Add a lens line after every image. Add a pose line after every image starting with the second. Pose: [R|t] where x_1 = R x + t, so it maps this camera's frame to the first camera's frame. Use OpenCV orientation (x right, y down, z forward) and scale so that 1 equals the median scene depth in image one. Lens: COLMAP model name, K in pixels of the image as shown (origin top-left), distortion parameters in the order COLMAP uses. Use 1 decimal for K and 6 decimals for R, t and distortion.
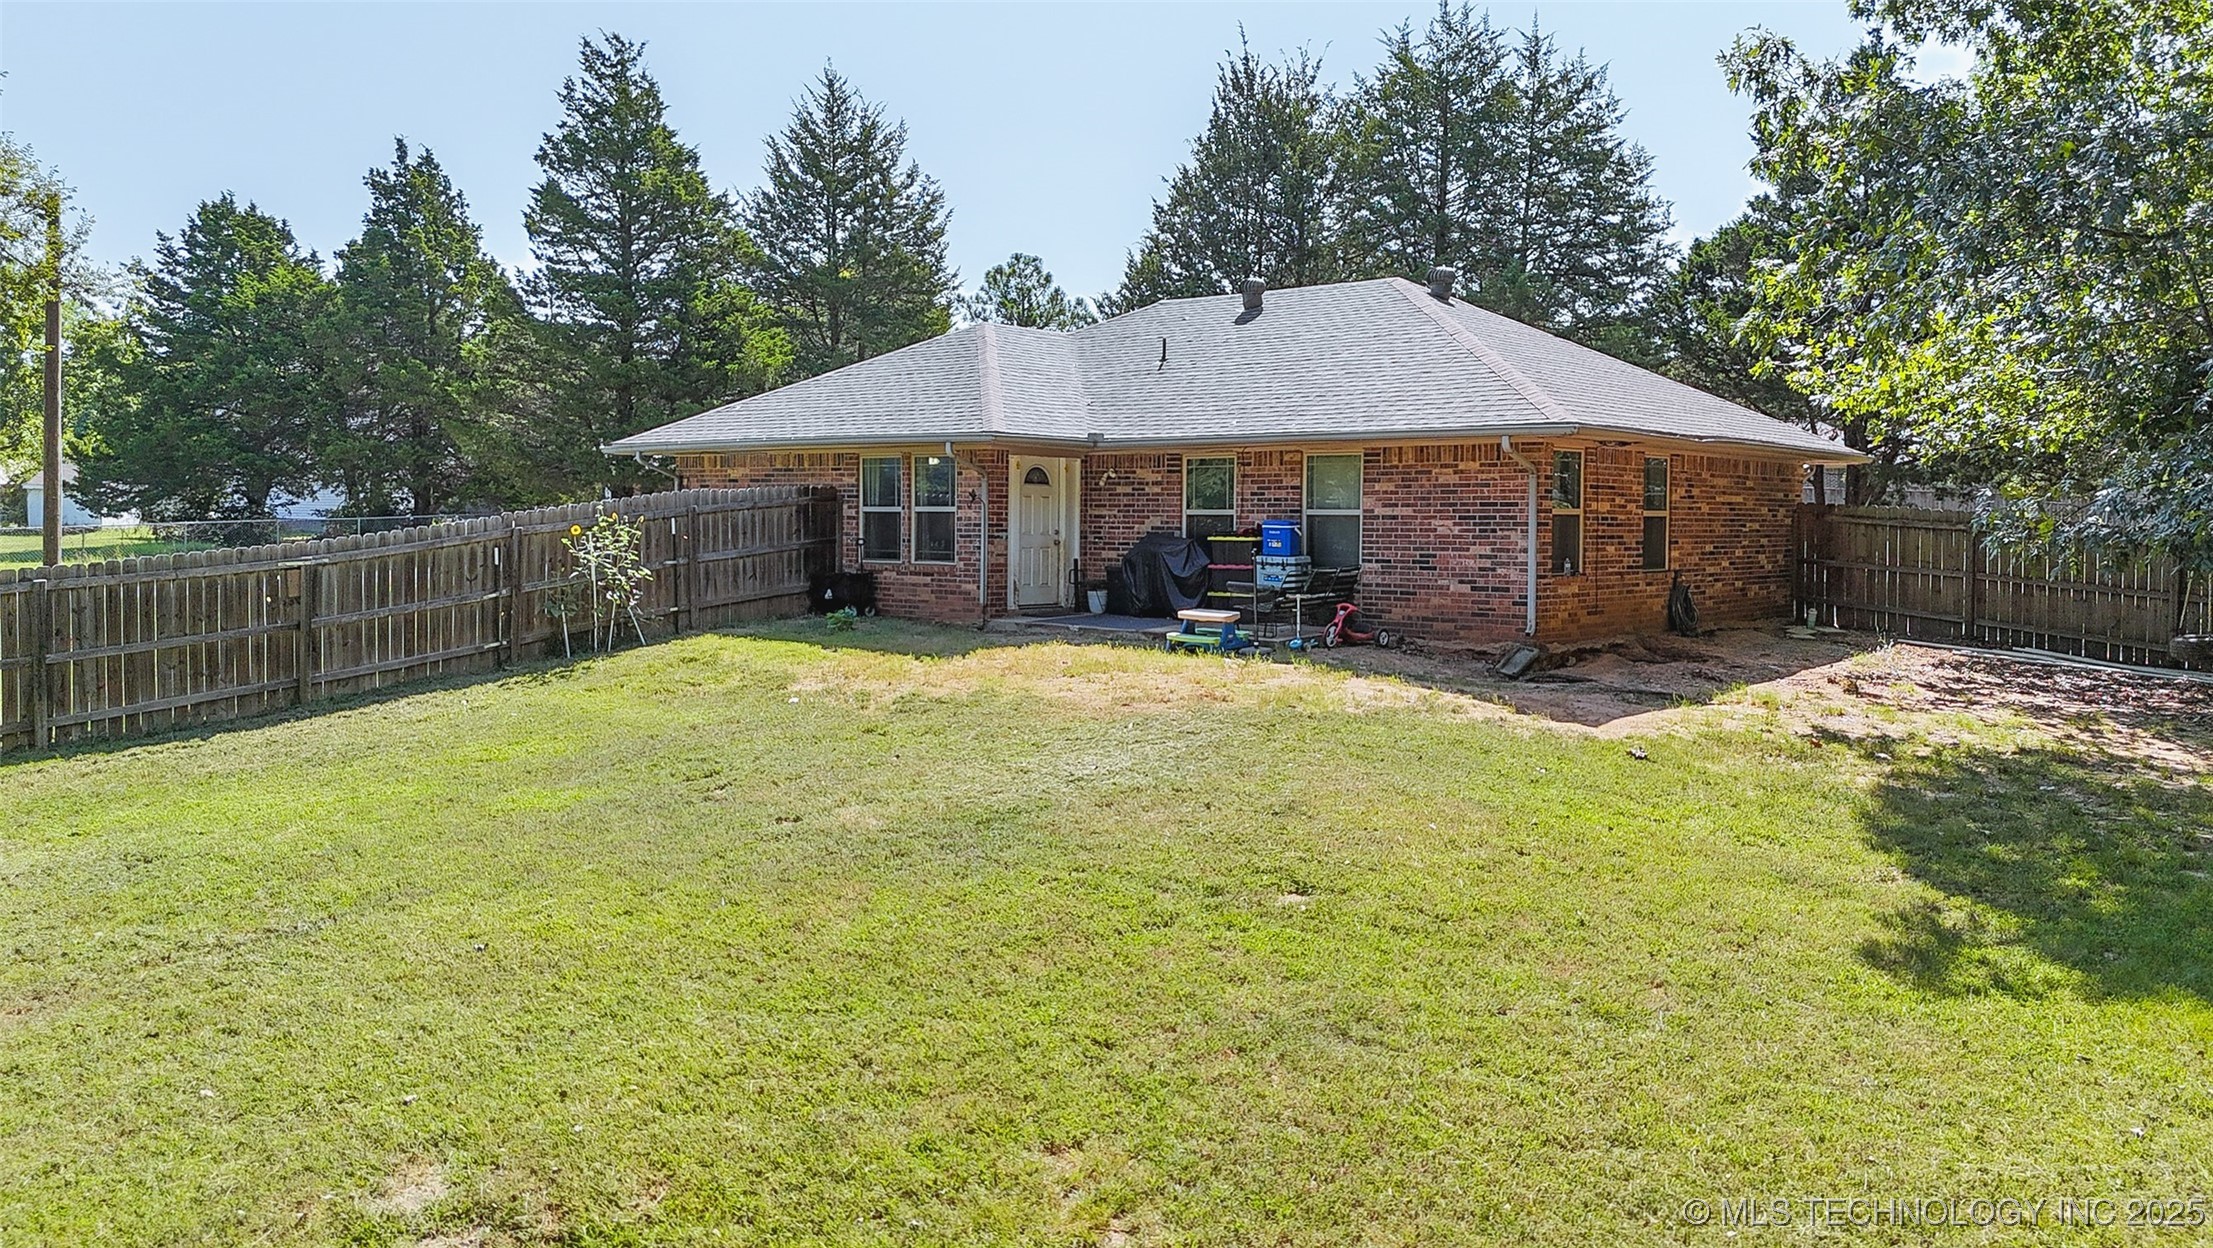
lens RADIAL K [[1656.1, 0, 1094.7], [0, 1656.1, 612.3], [0, 0, 1]] dist [0.140435, -0.213747]
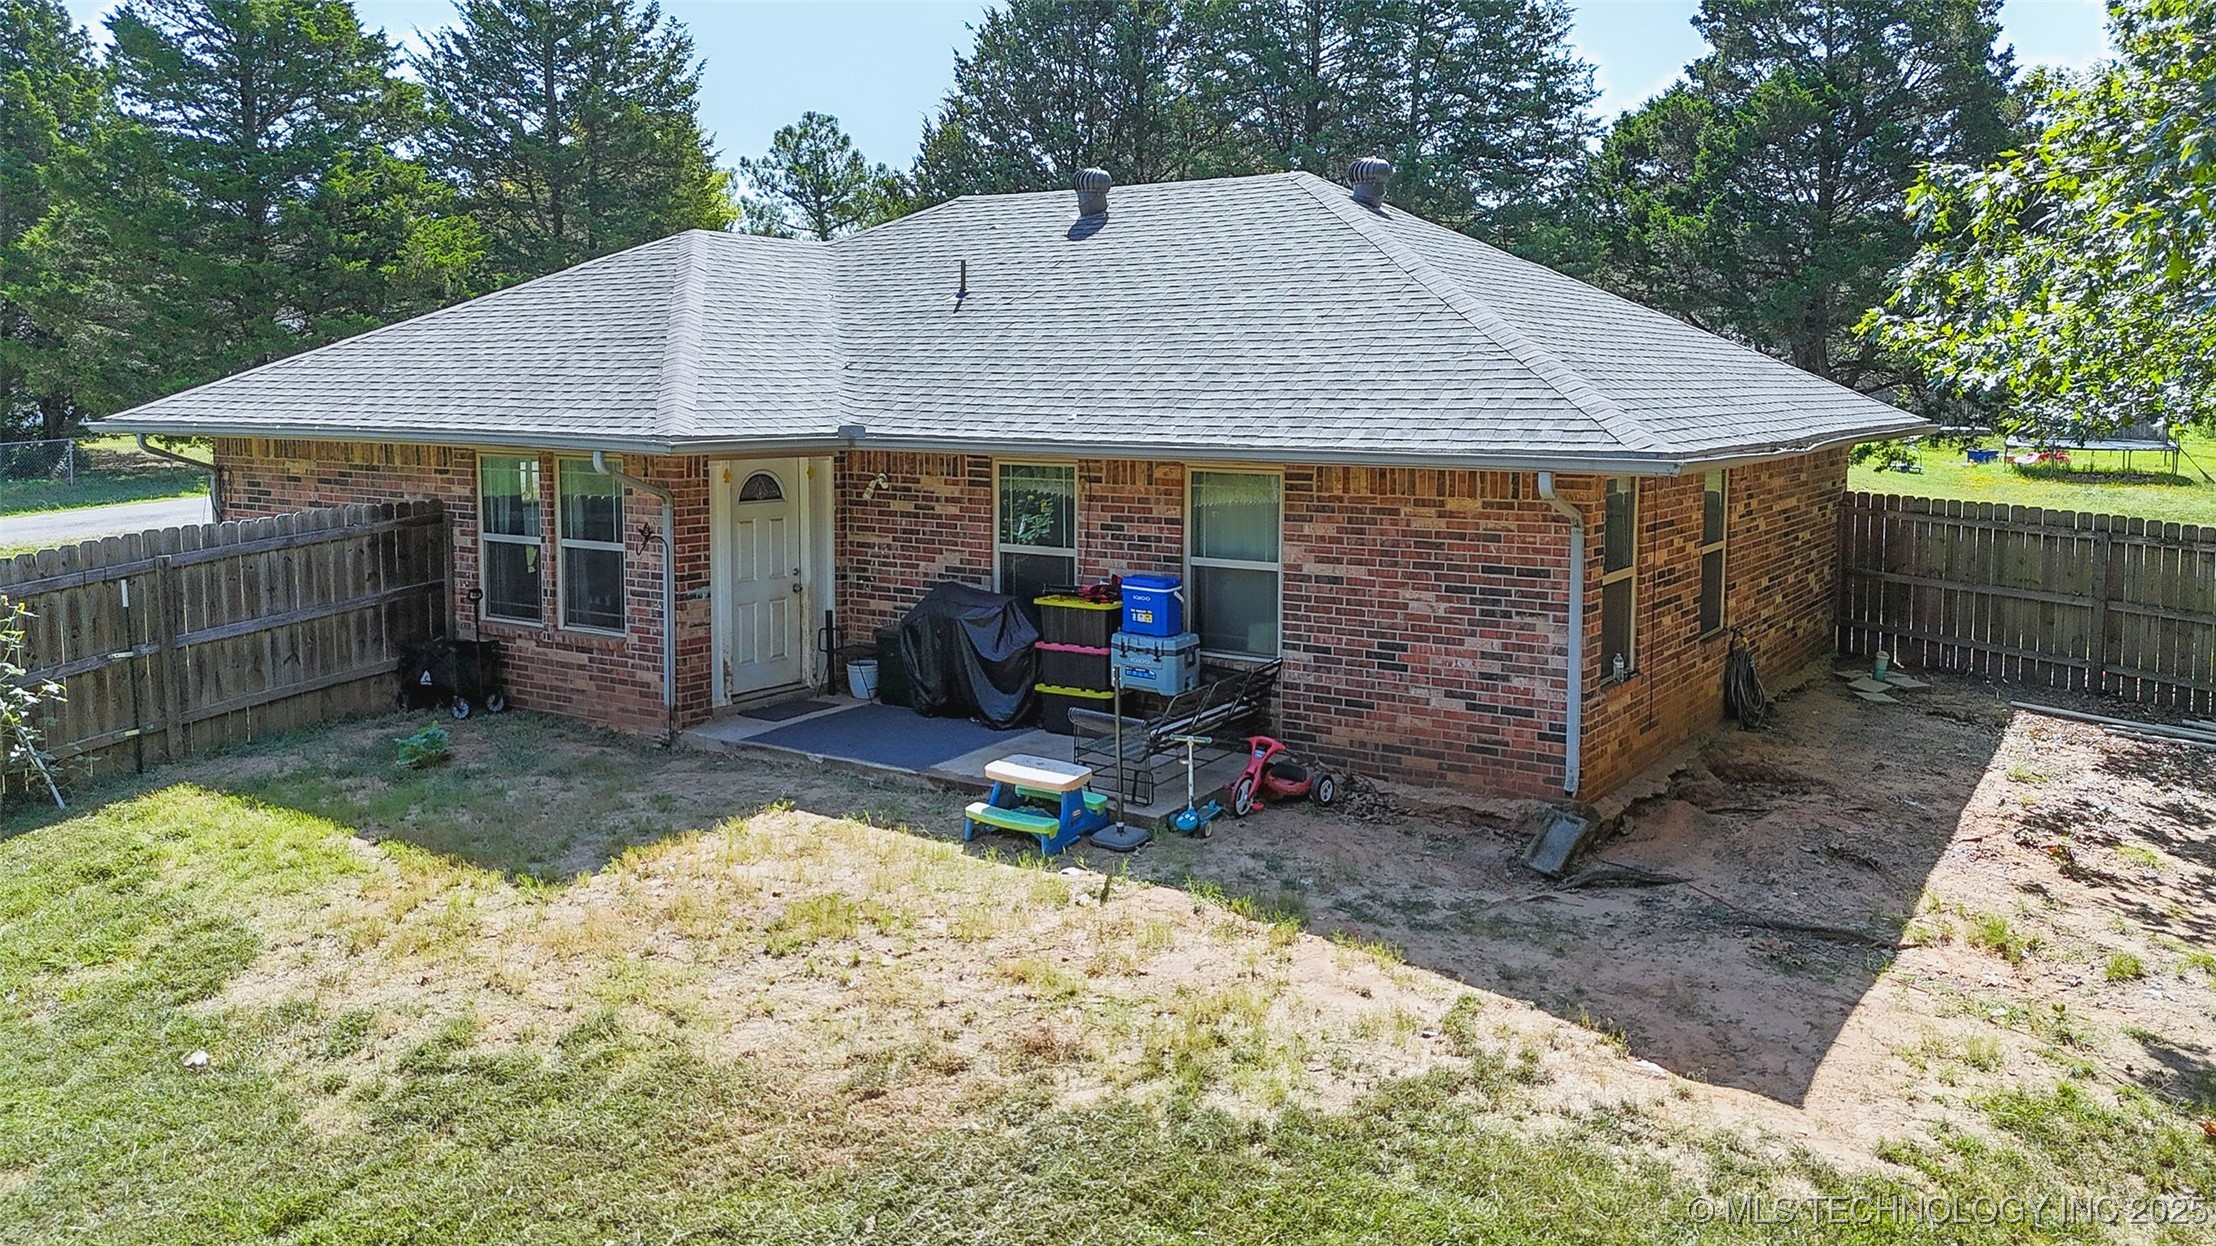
lens RADIAL K [[1648.2, 0, 1081.2], [0, 1648.2, 563.5], [0, 0, 1]] dist [0.079766, -0.066770]
pose [[0.994981, -0.016208, 0.098742, 0.023358], [0.010724, 0.998383, 0.055816, -0.086111], [-0.099487, -0.054477, 0.993546, 0.355527]]
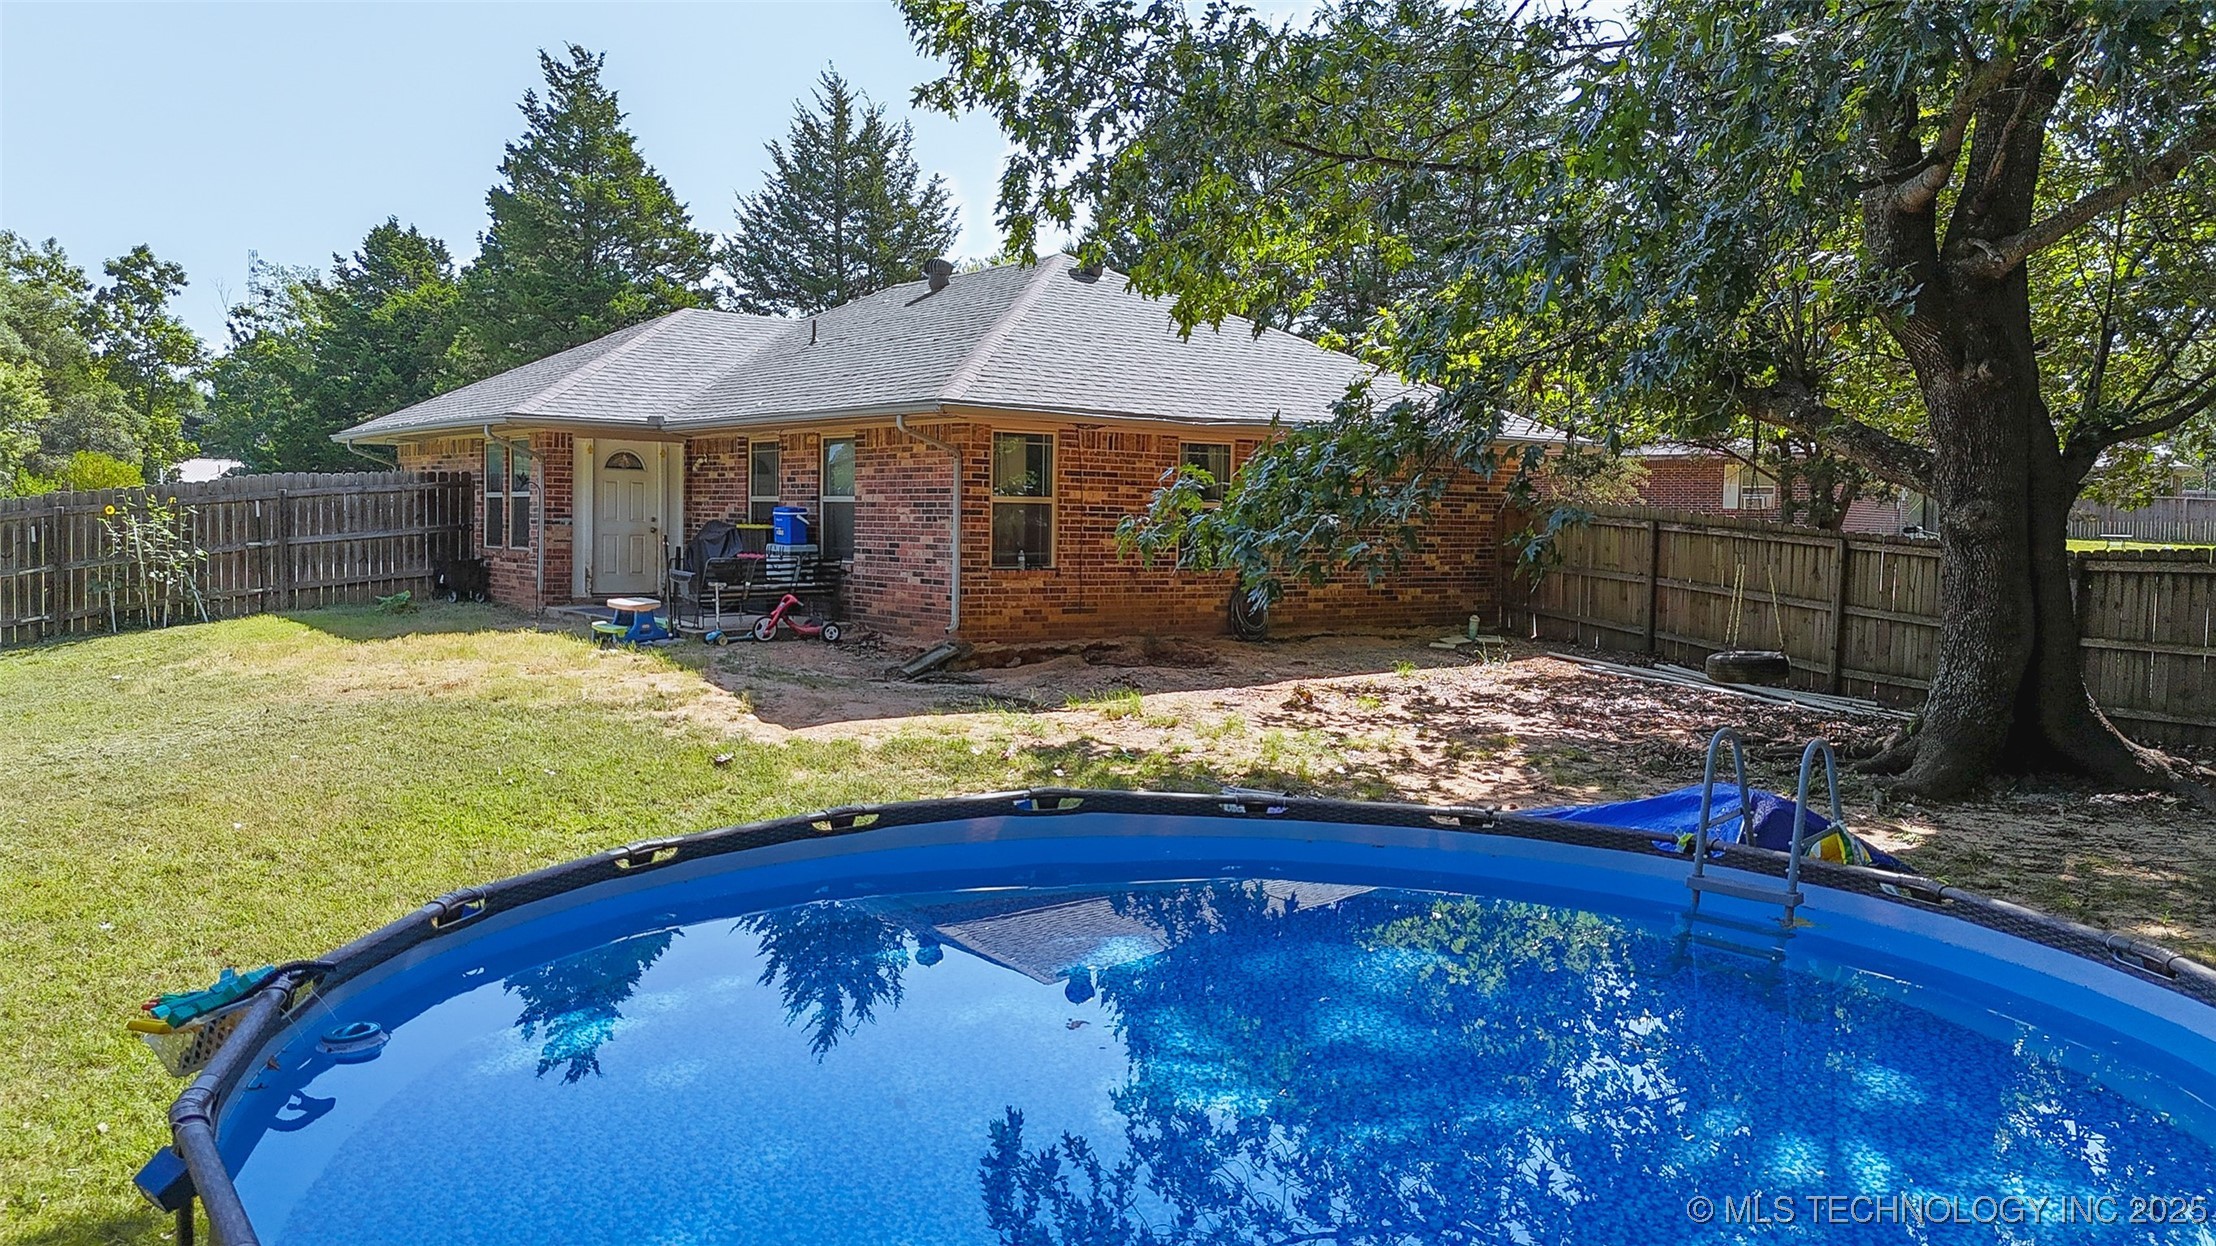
lens RADIAL K [[1619.2, 0, 1105.3], [0, 1619.2, 660.6], [0, 0, 1]] dist [0.066528, -0.073039]
pose [[0.977005, 0.026522, -0.211562, 0.440342], [-0.020842, 0.999361, 0.029036, 0.001185], [0.212197, -0.023959, 0.976933, 0.119703]]
